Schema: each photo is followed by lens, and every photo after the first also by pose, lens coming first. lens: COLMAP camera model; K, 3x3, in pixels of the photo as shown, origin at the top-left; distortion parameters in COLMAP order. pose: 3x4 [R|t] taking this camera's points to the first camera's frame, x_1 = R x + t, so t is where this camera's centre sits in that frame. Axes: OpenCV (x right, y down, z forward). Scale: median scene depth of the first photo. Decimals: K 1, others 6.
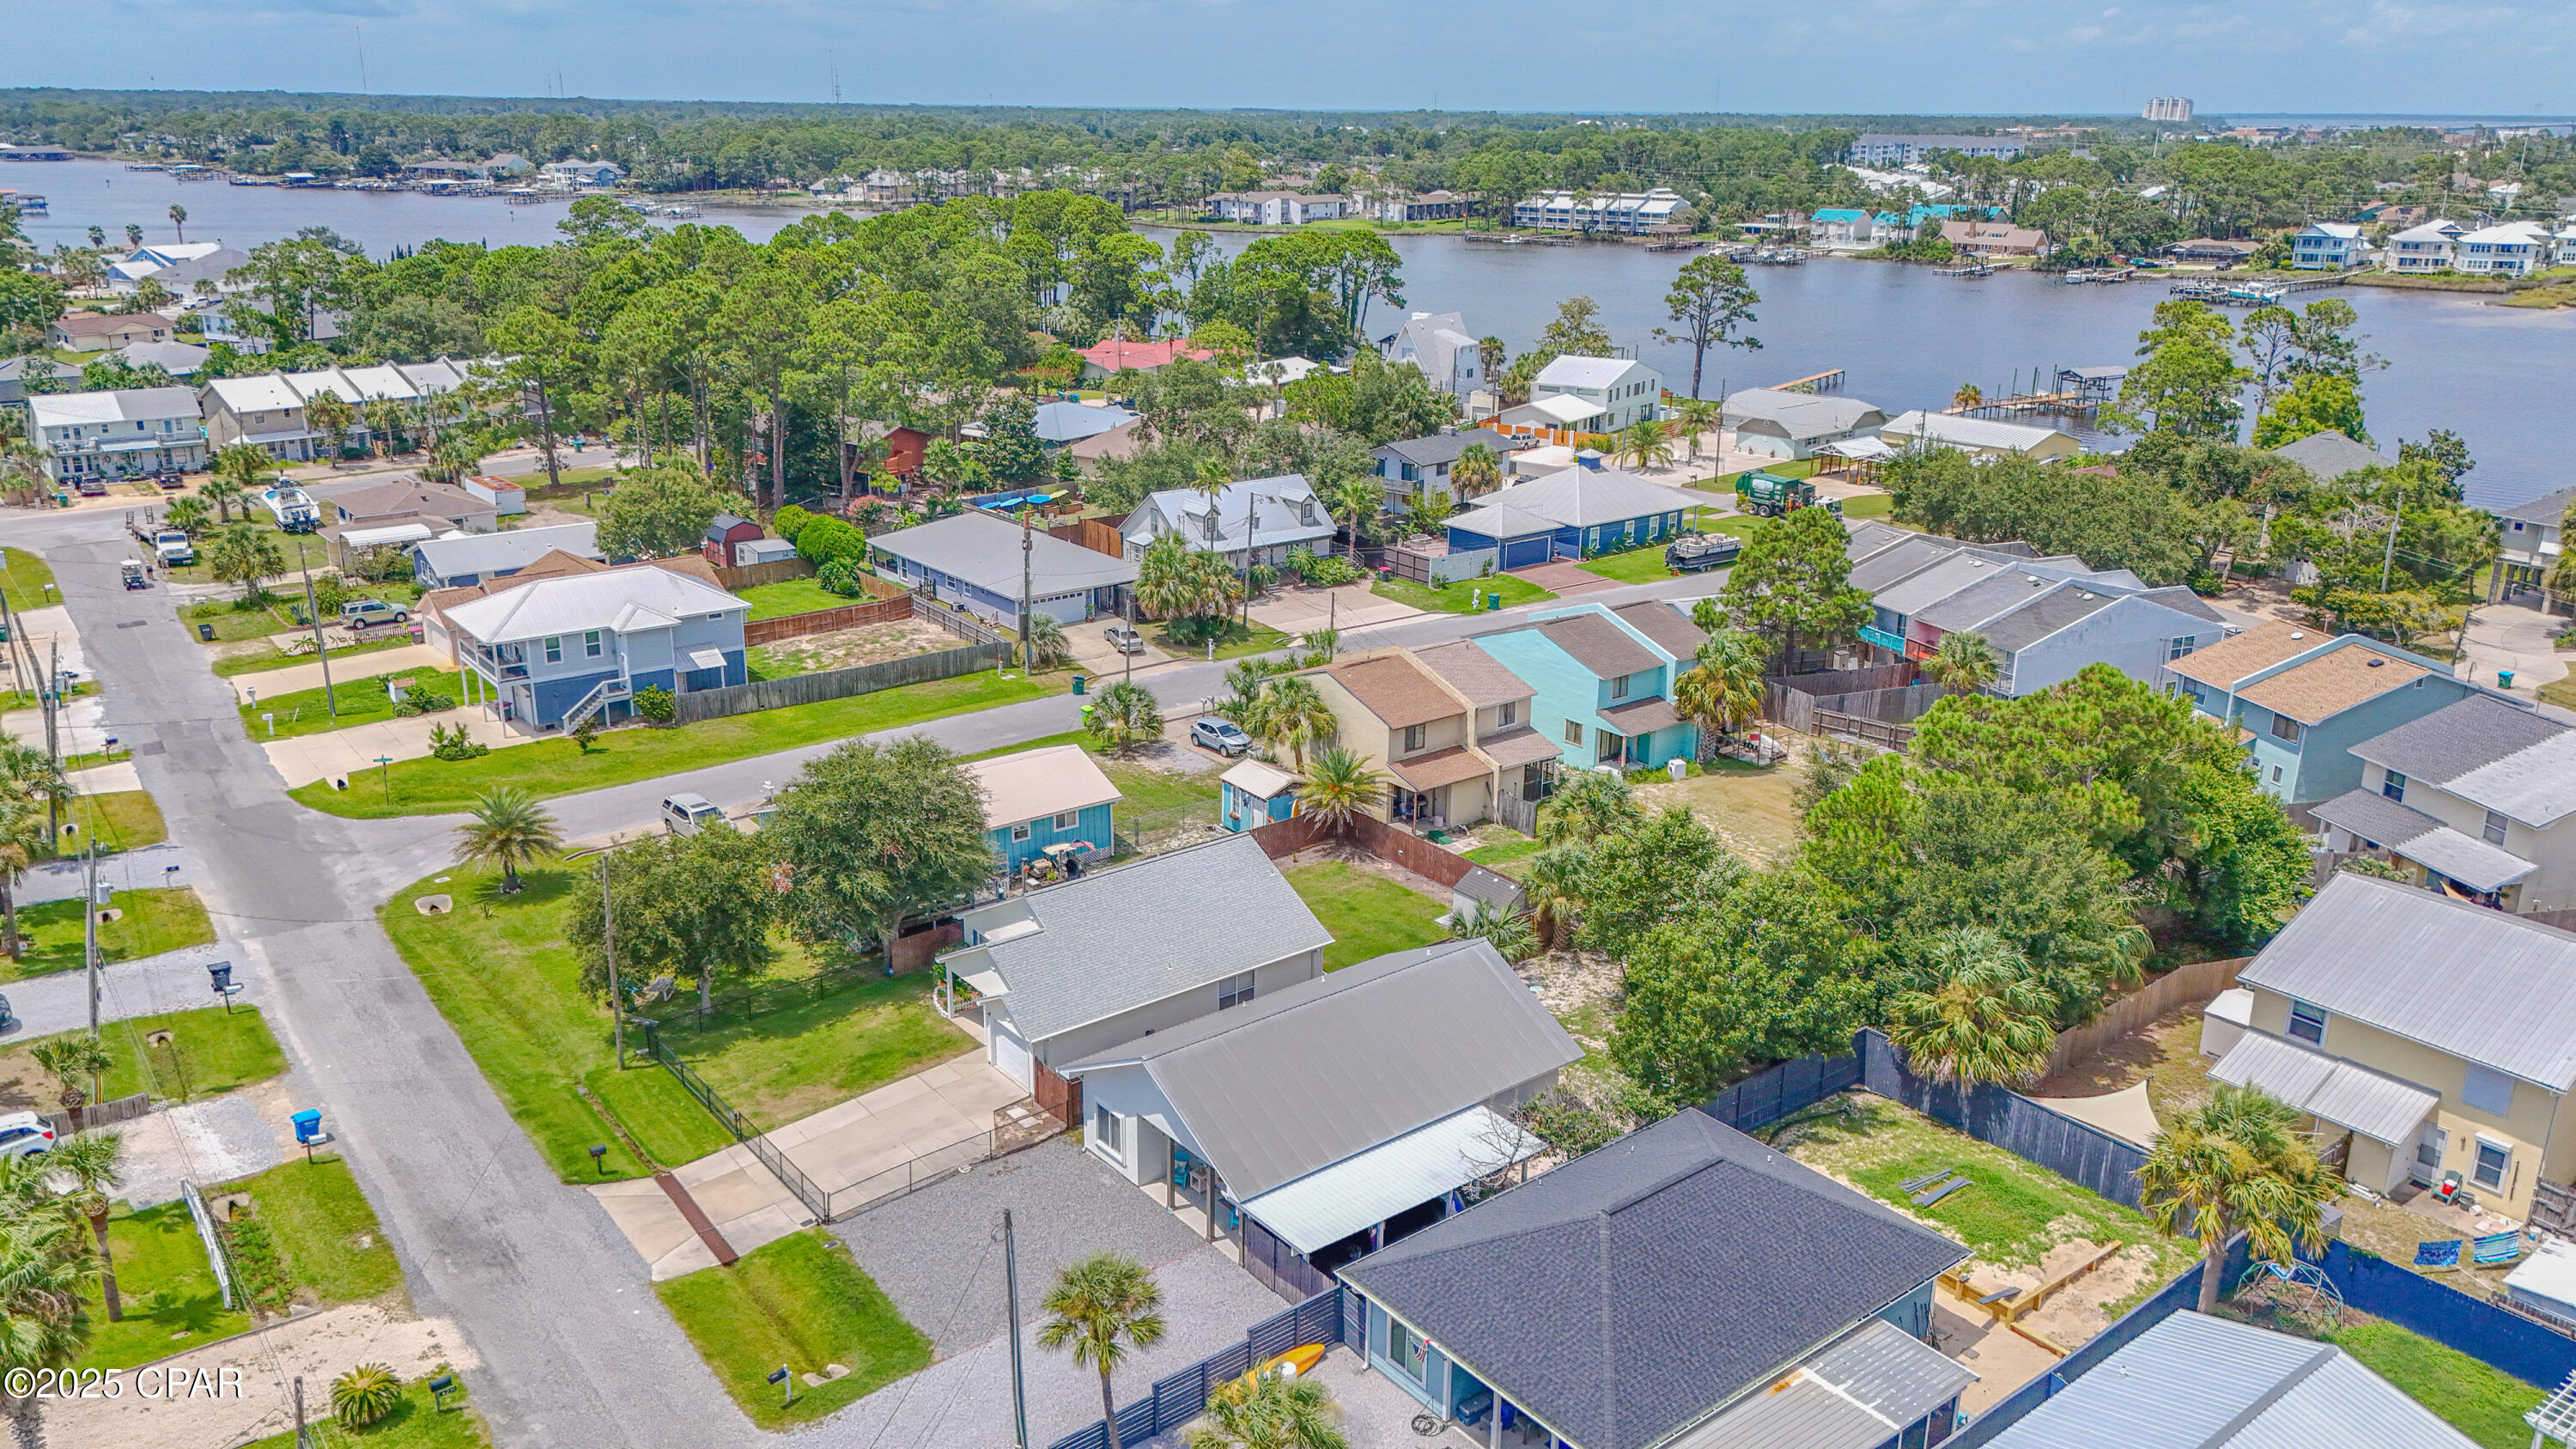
lens RADIAL K [[1886.5, 0, 1288.0], [0, 1886.5, 724.5], [0, 0, 1]] dist [0.075358, -0.071299]
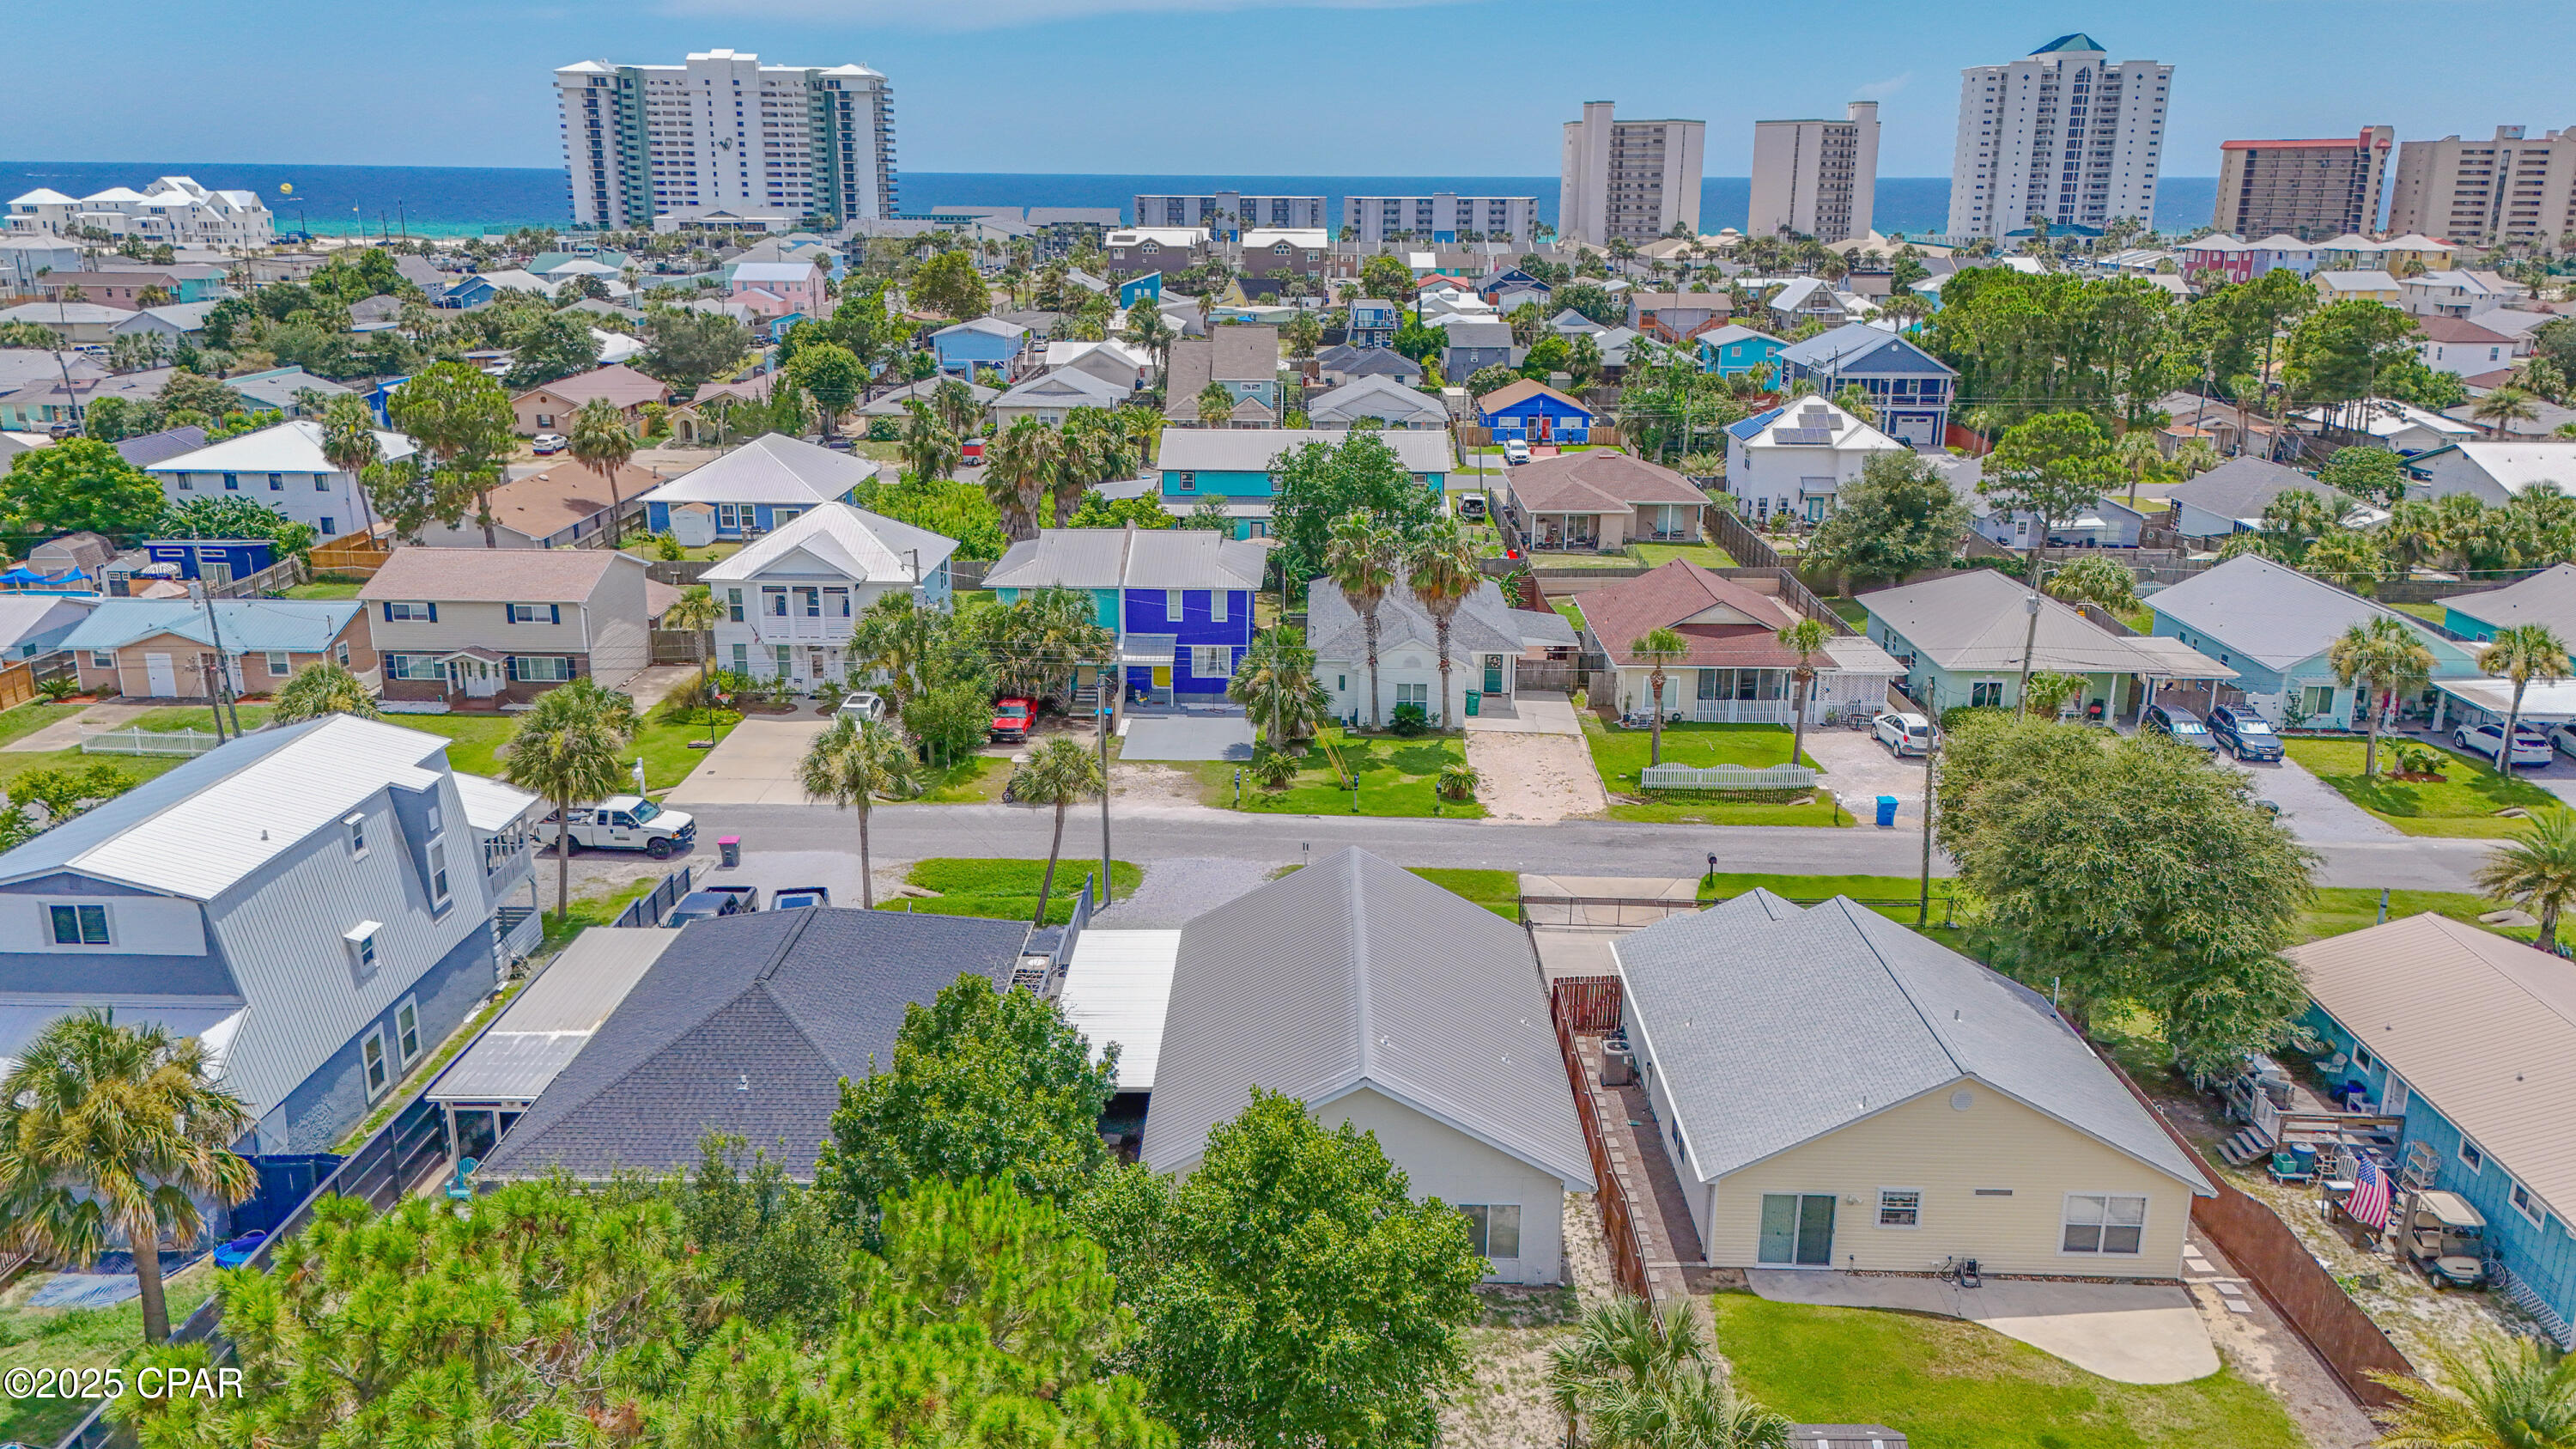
lens RADIAL K [[1890.0, 0, 1287.8], [0, 1890.0, 710.0], [0, 0, 1]] dist [0.067889, -0.063796]
pose [[-0.632600, 0.193559, -0.749901, 0.332041], [-0.252494, 0.863819, 0.435962, -0.146591], [0.732163, 0.465135, -0.497580, 0.730751]]
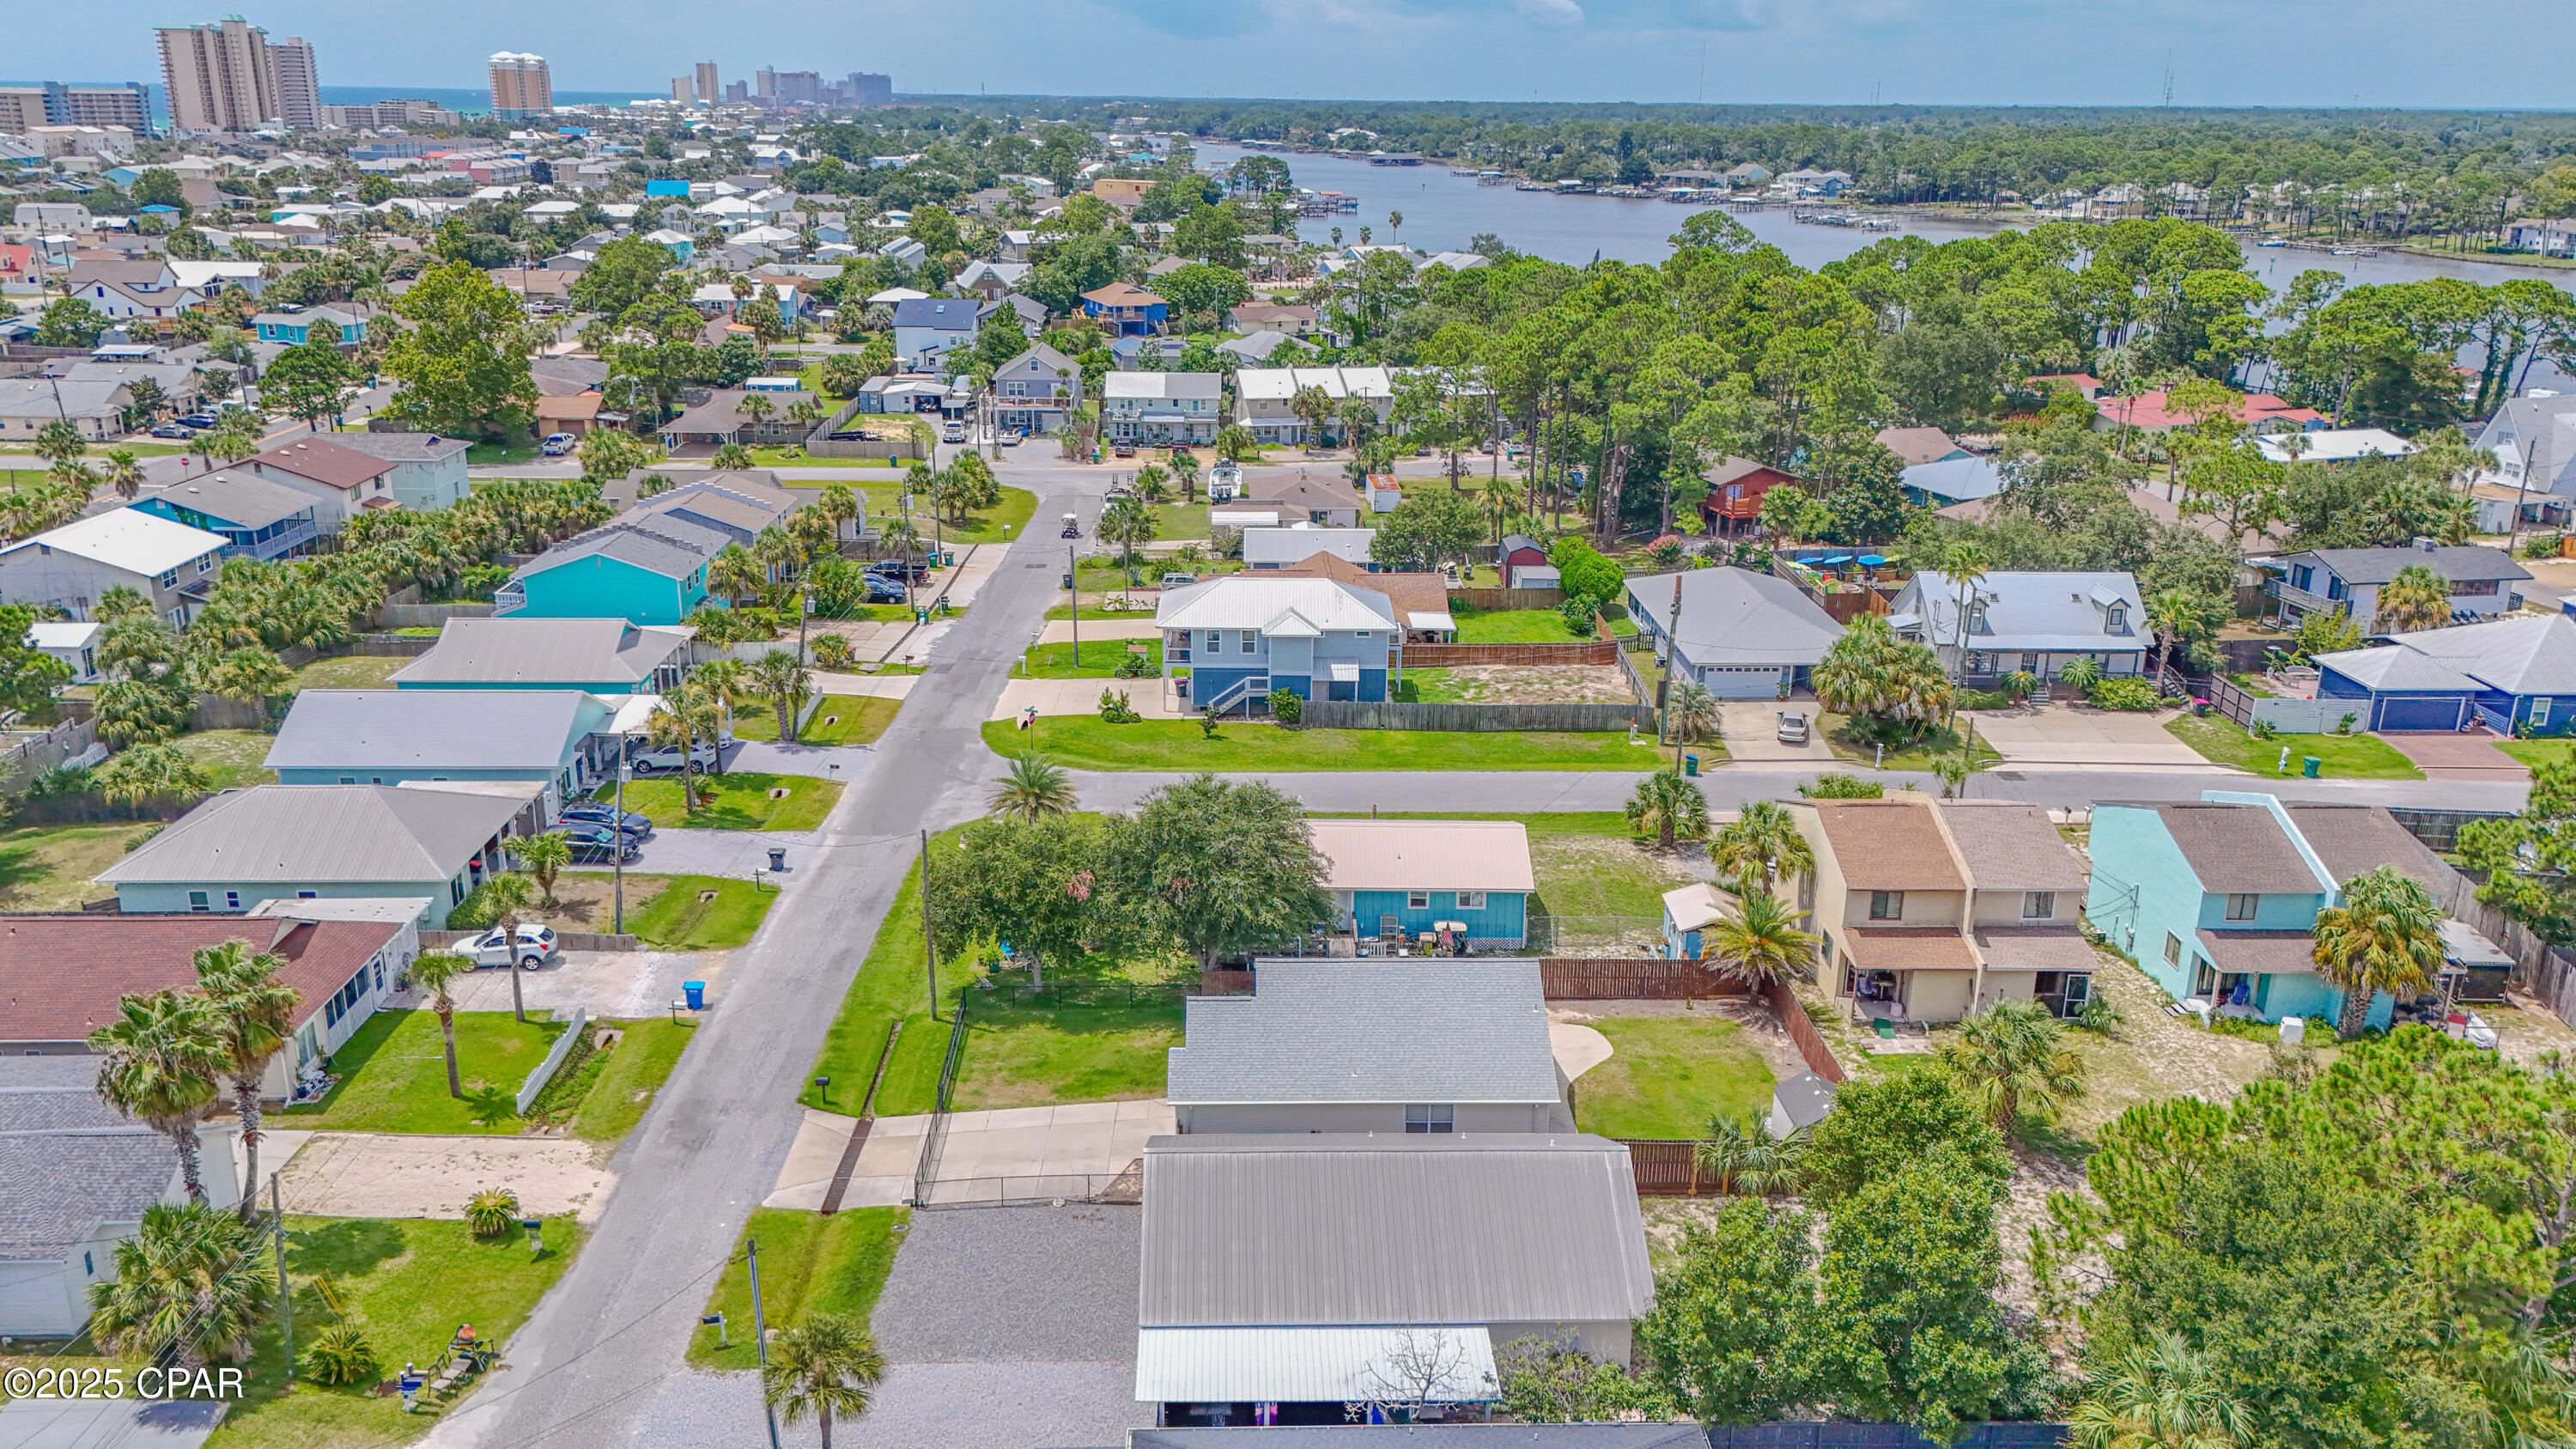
lens RADIAL K [[1886.5, 0, 1288.0], [0, 1886.5, 724.5], [0, 0, 1]] dist [0.075358, -0.071299]
pose [[0.805118, 0.186022, -0.563188, 0.256536], [-0.187584, 0.980665, 0.055751, -0.056493], [0.562670, 0.060759, 0.824446, 0.112005]]
